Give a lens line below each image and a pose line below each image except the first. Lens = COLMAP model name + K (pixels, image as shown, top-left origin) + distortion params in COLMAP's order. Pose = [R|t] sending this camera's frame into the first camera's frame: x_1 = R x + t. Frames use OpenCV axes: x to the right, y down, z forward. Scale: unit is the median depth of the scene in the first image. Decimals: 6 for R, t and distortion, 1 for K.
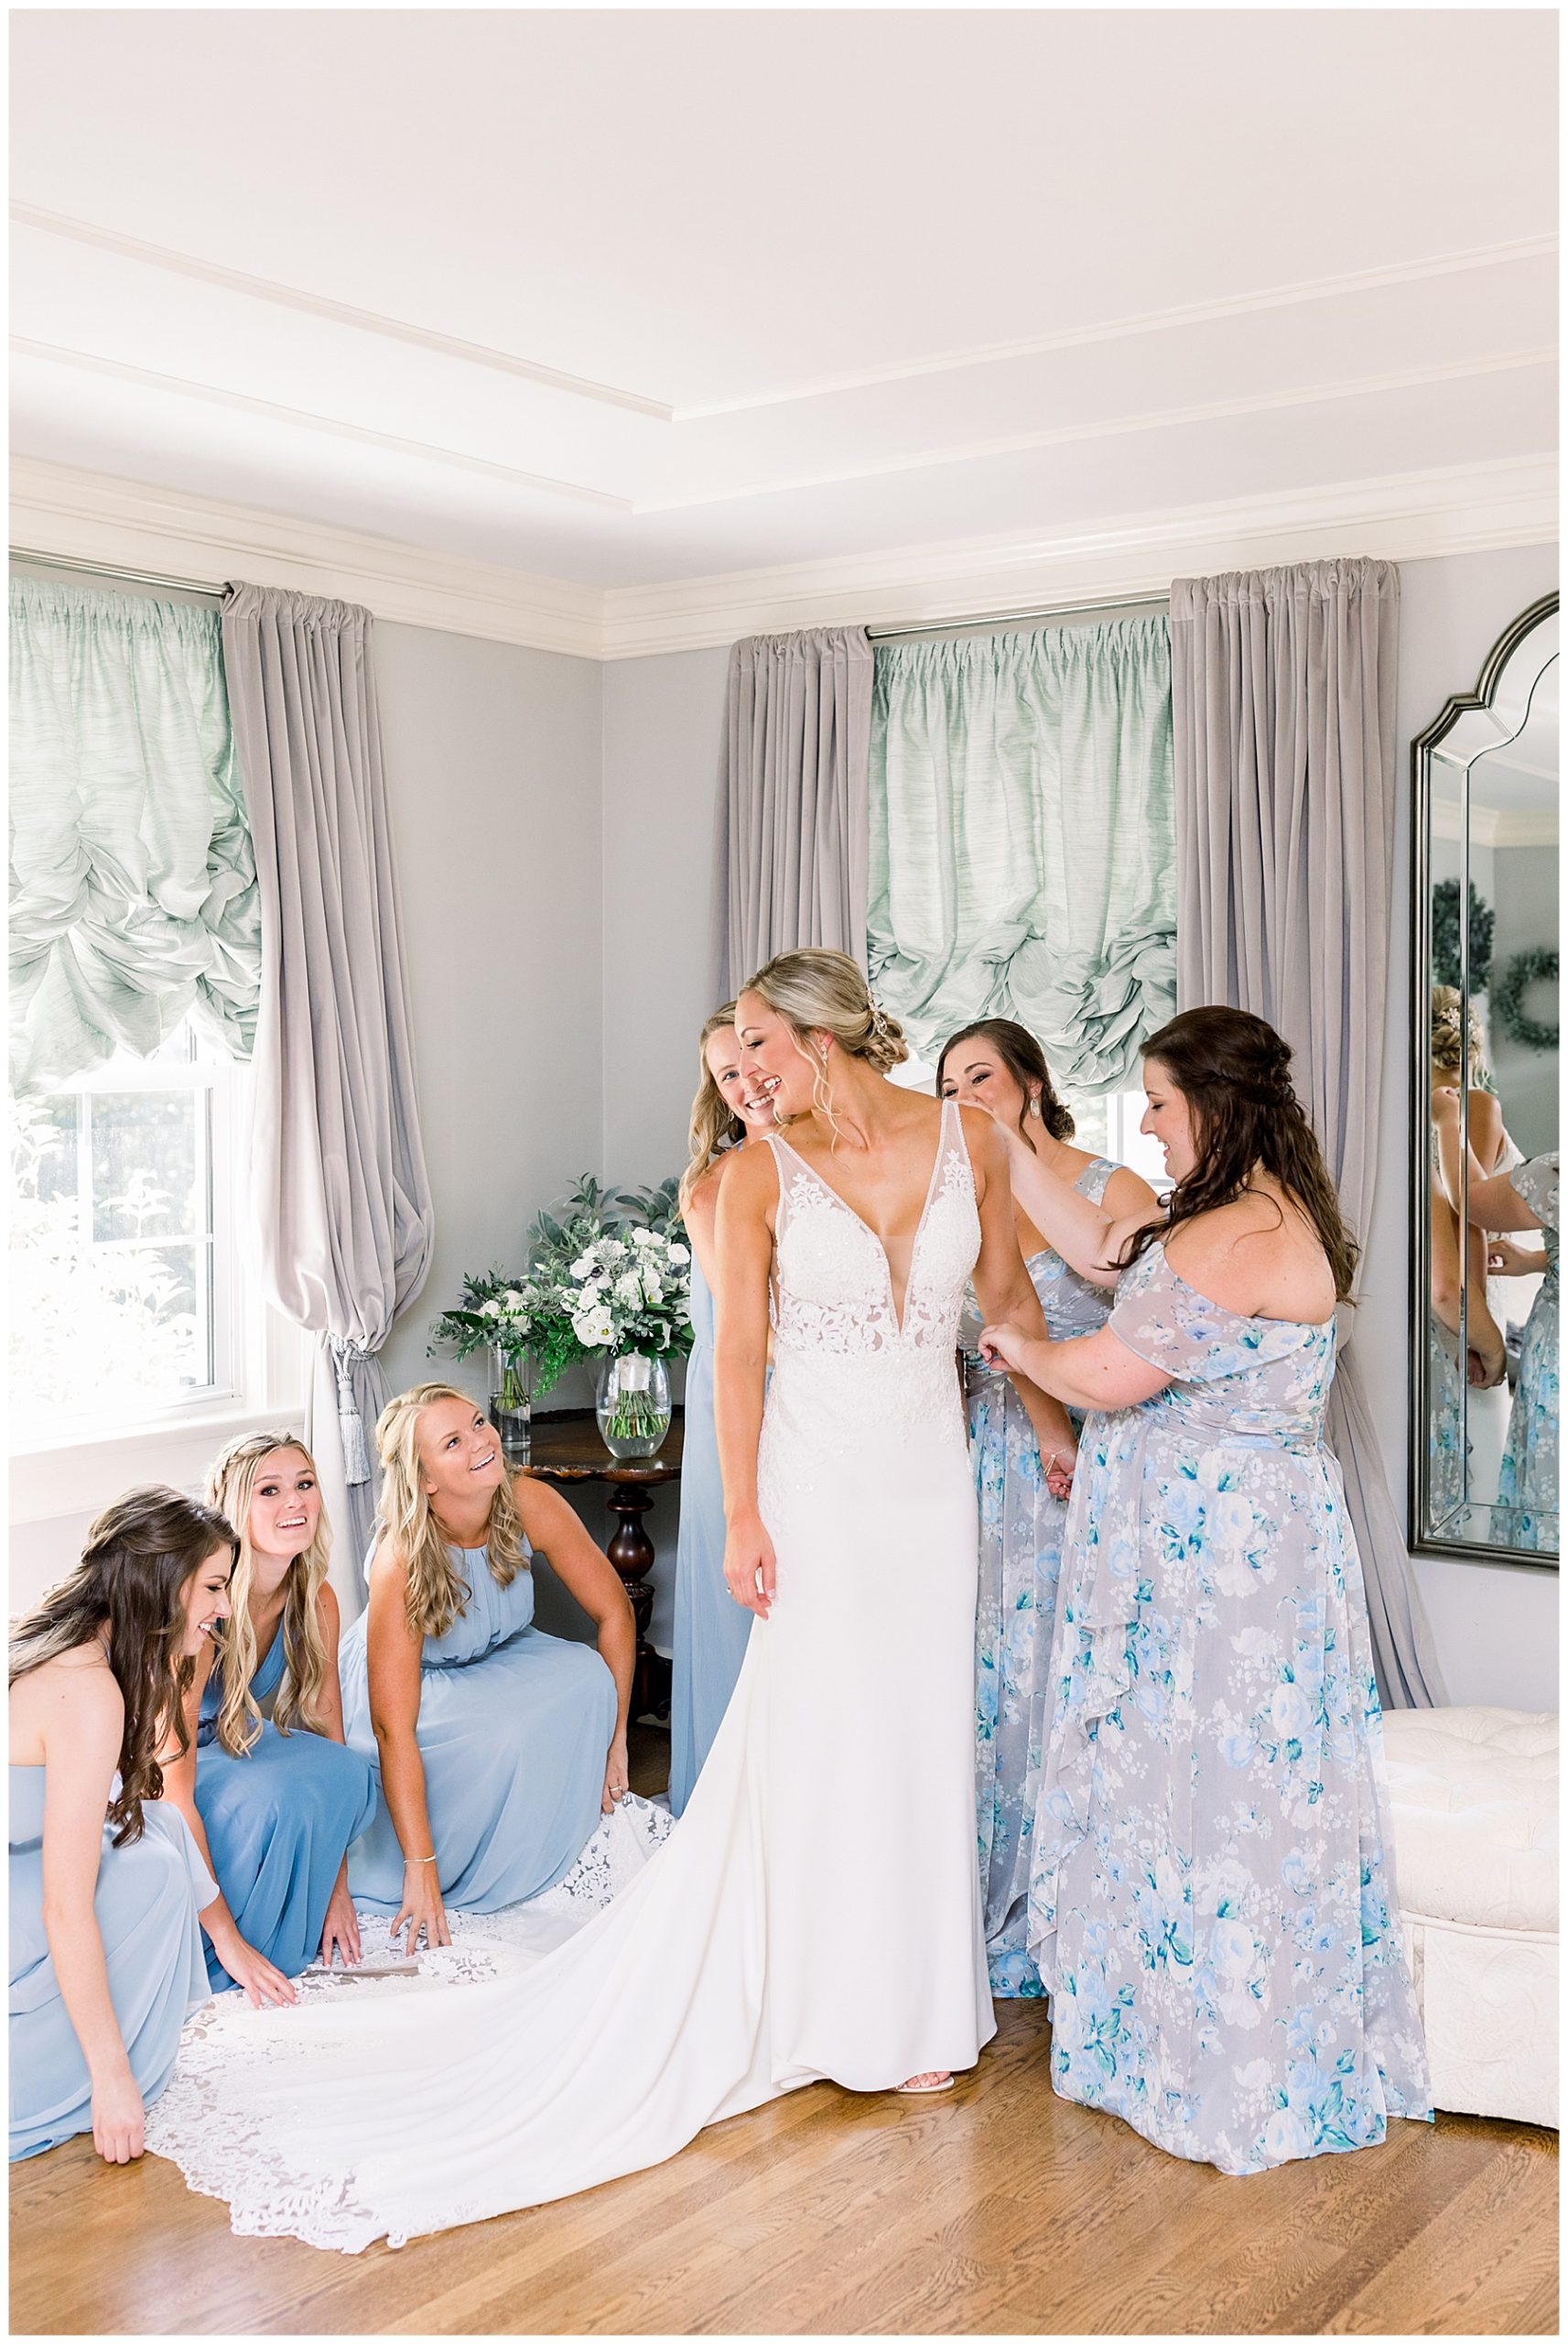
lens RADIAL K [[2465.9, 0, 835.5], [0, 2465.9, 1059.3], [0, 0, 1]] dist [0.012526, 0.001716]
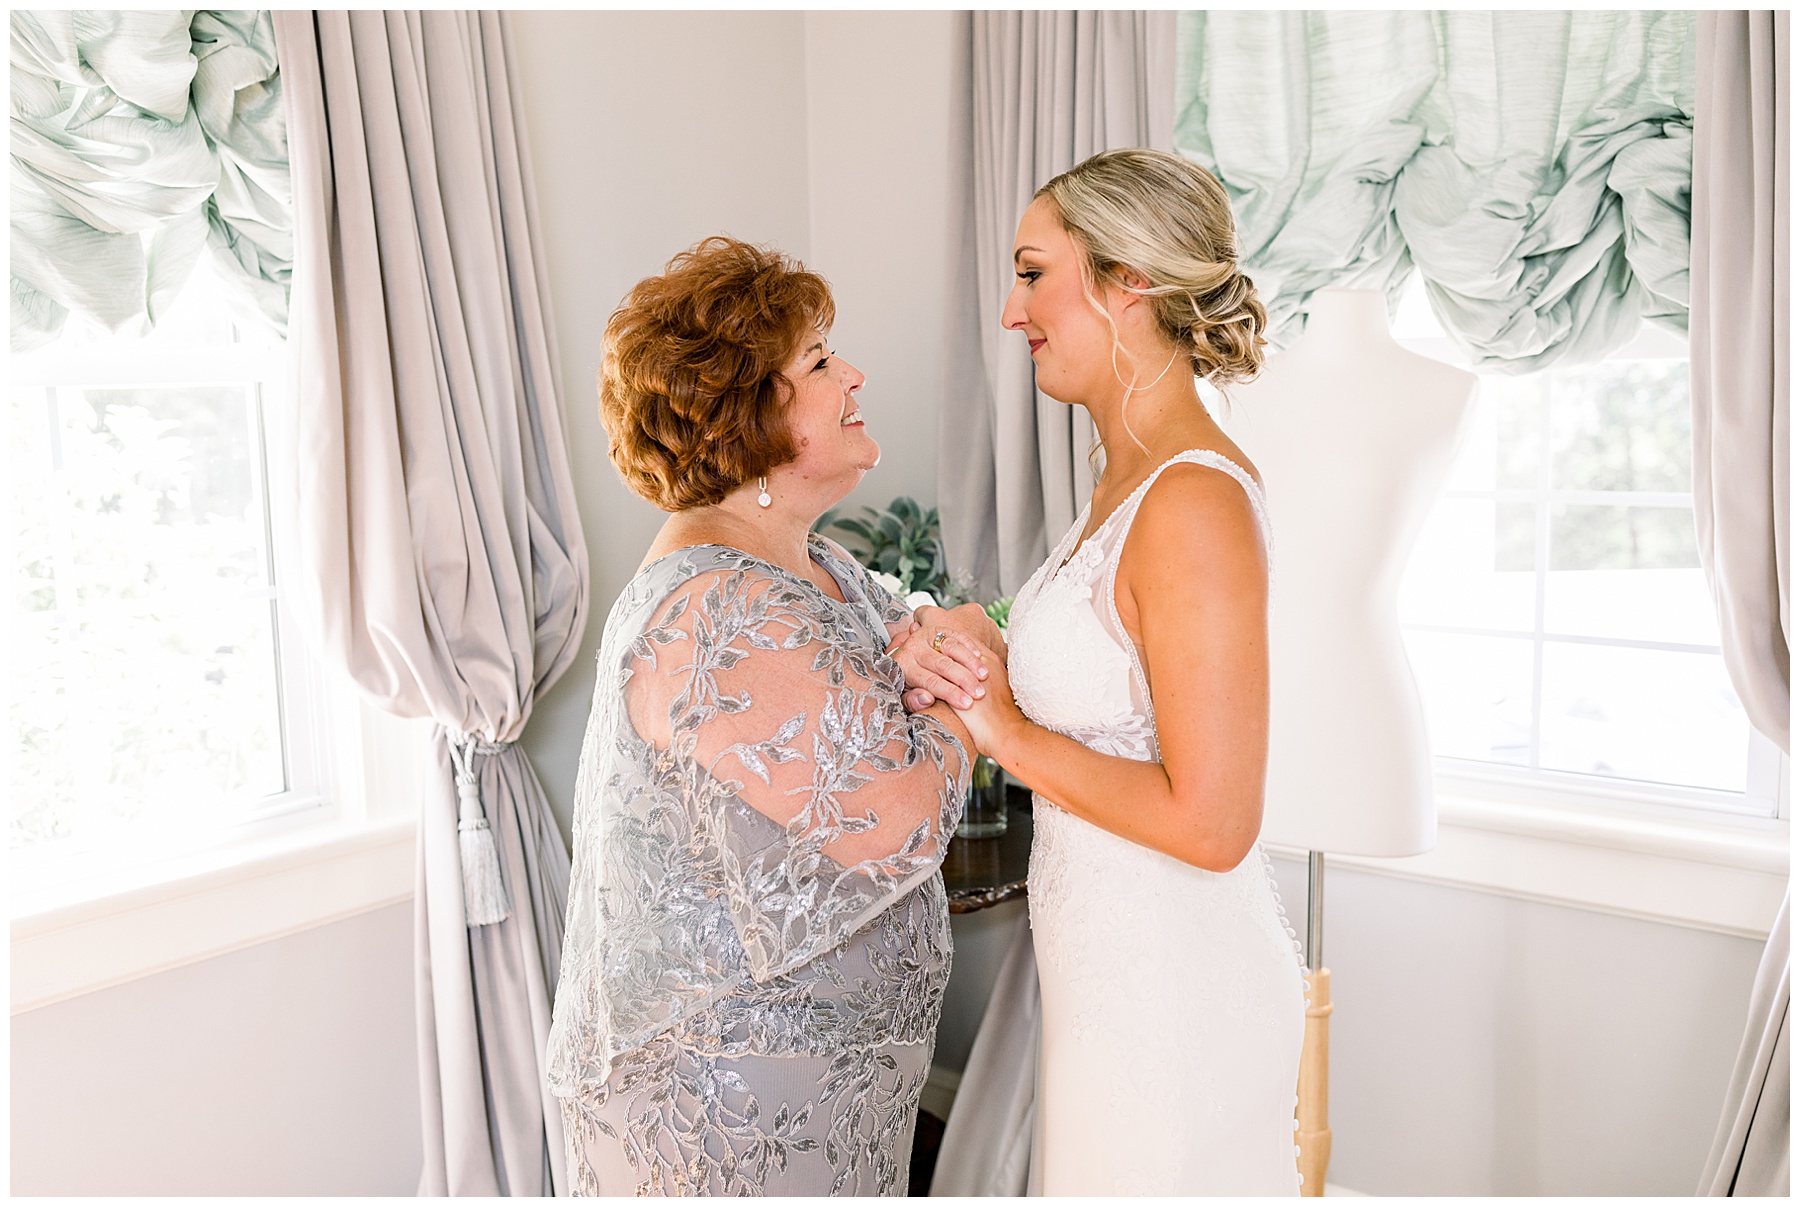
lens RADIAL K [[1705.0, 0, 900.0], [0, 1705.0, 603.5], [0, 0, 1]] dist [0.016204, -0.014875]
pose [[0.998731, -0.009791, -0.049402, -0.046203], [0.015631, 0.992743, 0.119231, 0.019156], [0.047877, -0.119852, 0.991637, 0.516601]]
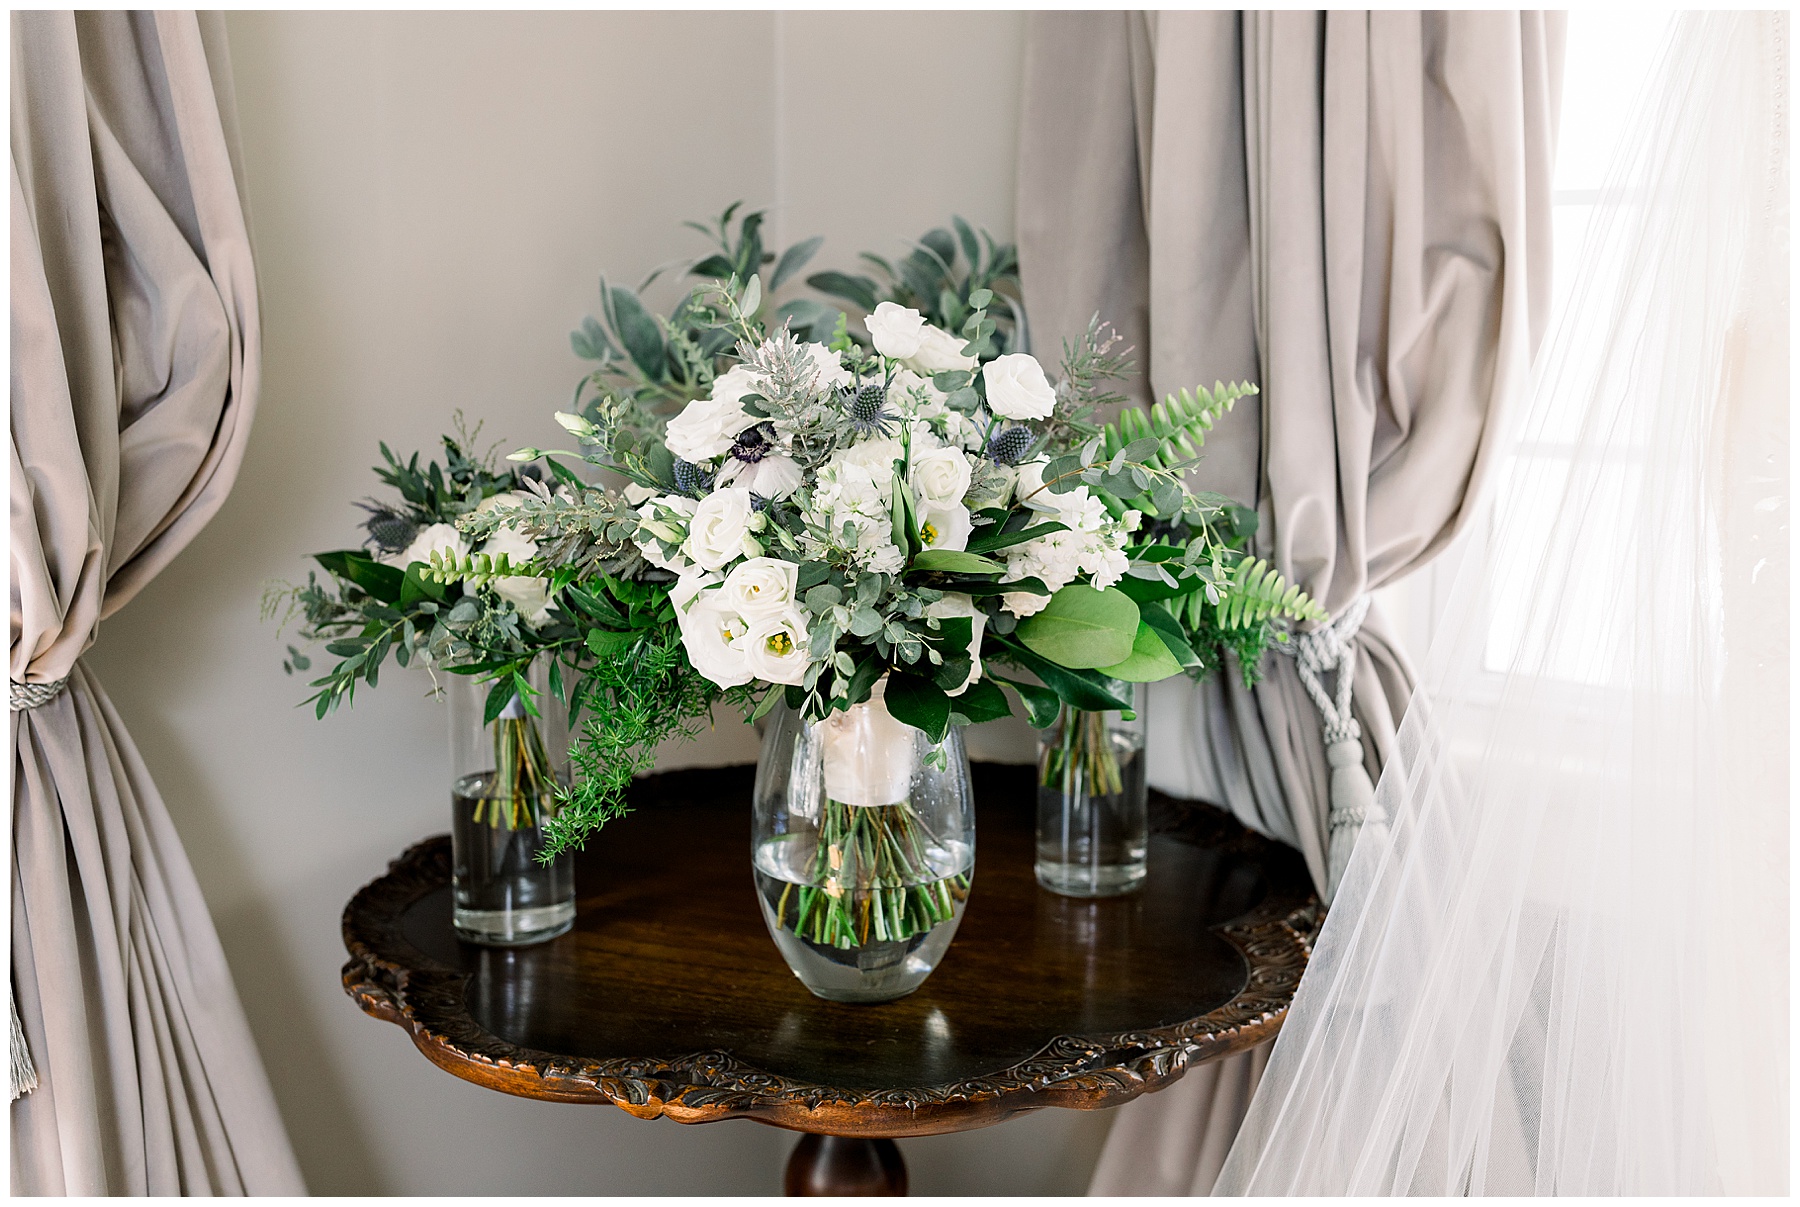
lens RADIAL K [[1790.3, 0, 946.2], [0, 1790.3, 602.9], [0, 0, 1]] dist [0.006256, 0.003695]
pose [[0.999858, 0.016745, -0.001853, -0.073058], [-0.016235, 0.987081, 0.159396, 0.071174], [0.004498, -0.159343, 0.987213, 0.790367]]
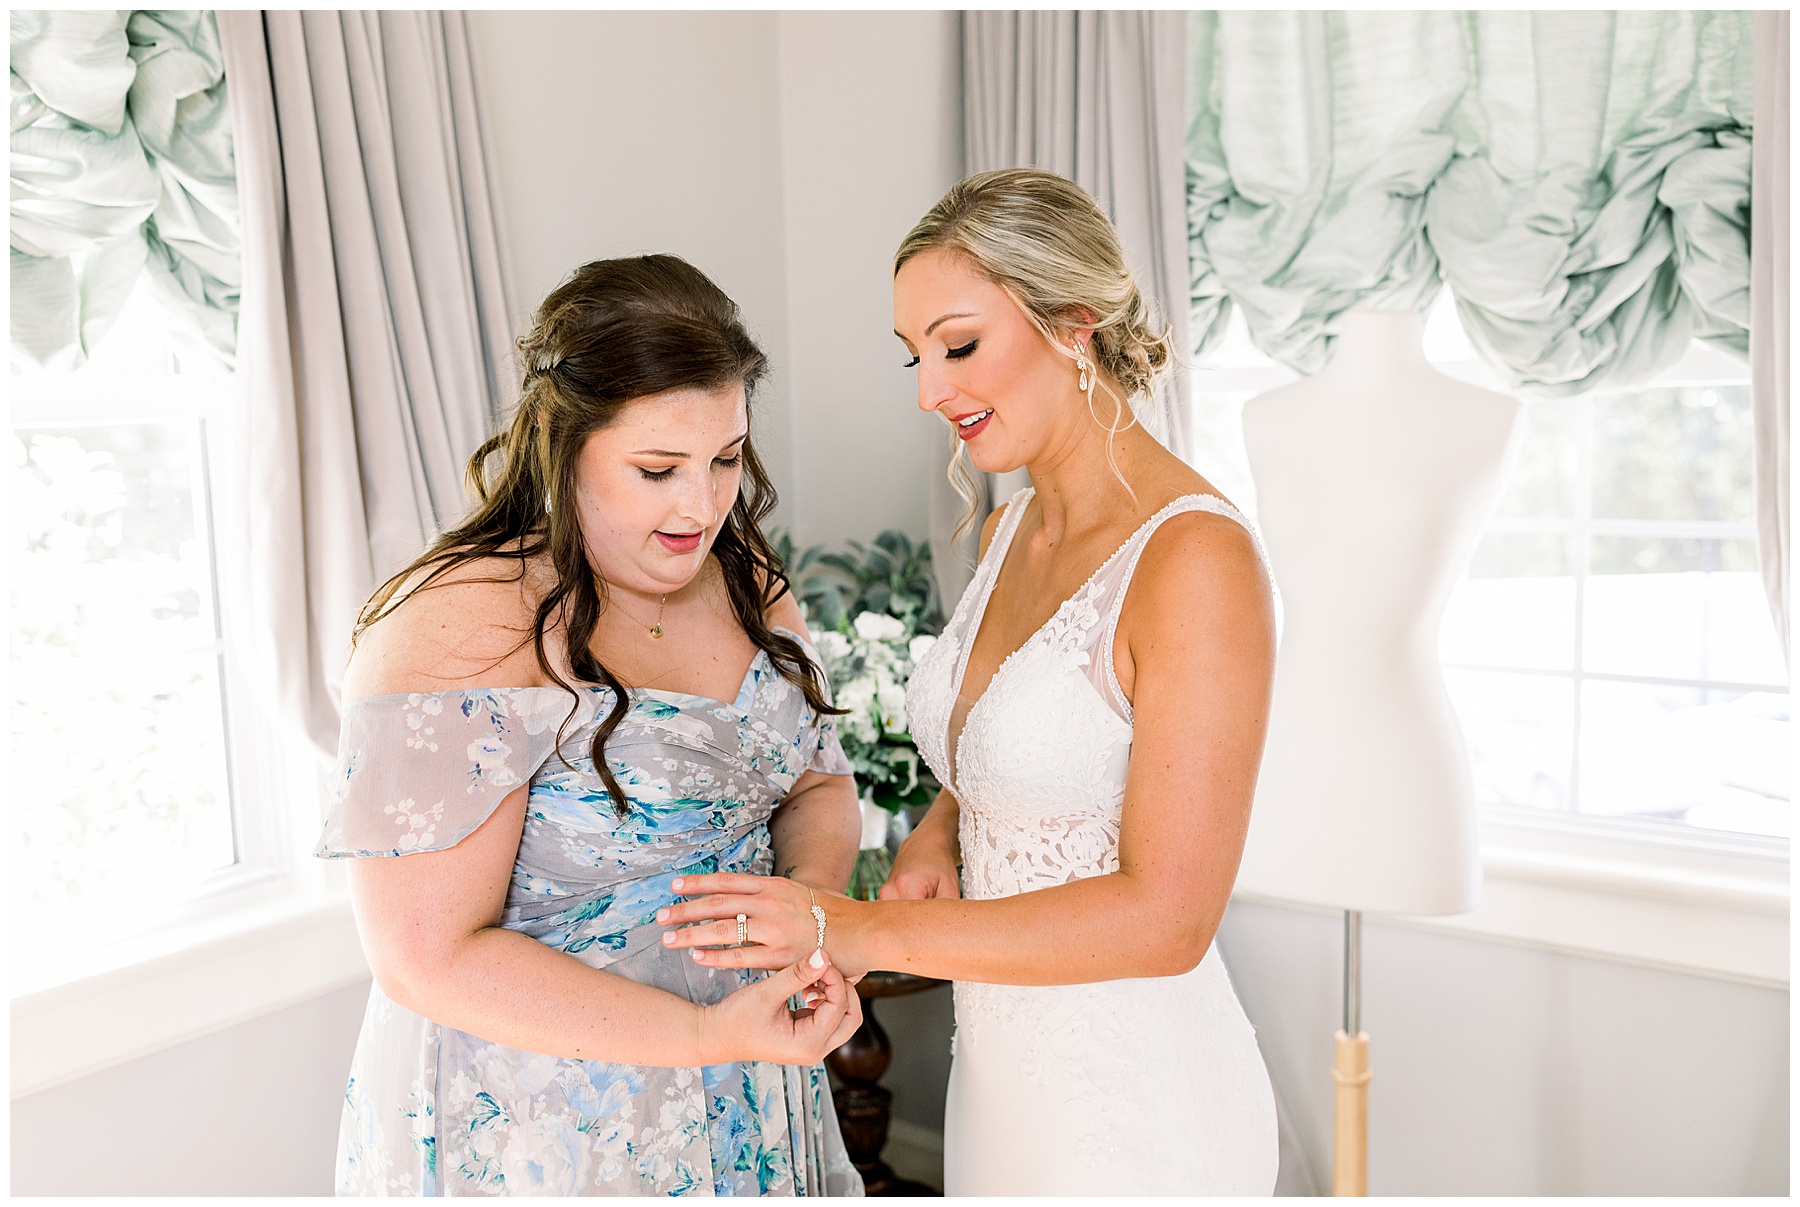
lens RADIAL K [[1705.0, 0, 900.0], [0, 1705.0, 603.5], [0, 0, 1]] dist [0.016204, -0.014875]
pose [[0.999697, -0.022768, -0.009406, -0.067515], [0.023679, 0.993419, 0.112066, 0.014129], [0.006793, -0.112254, 0.993656, 0.551574]]
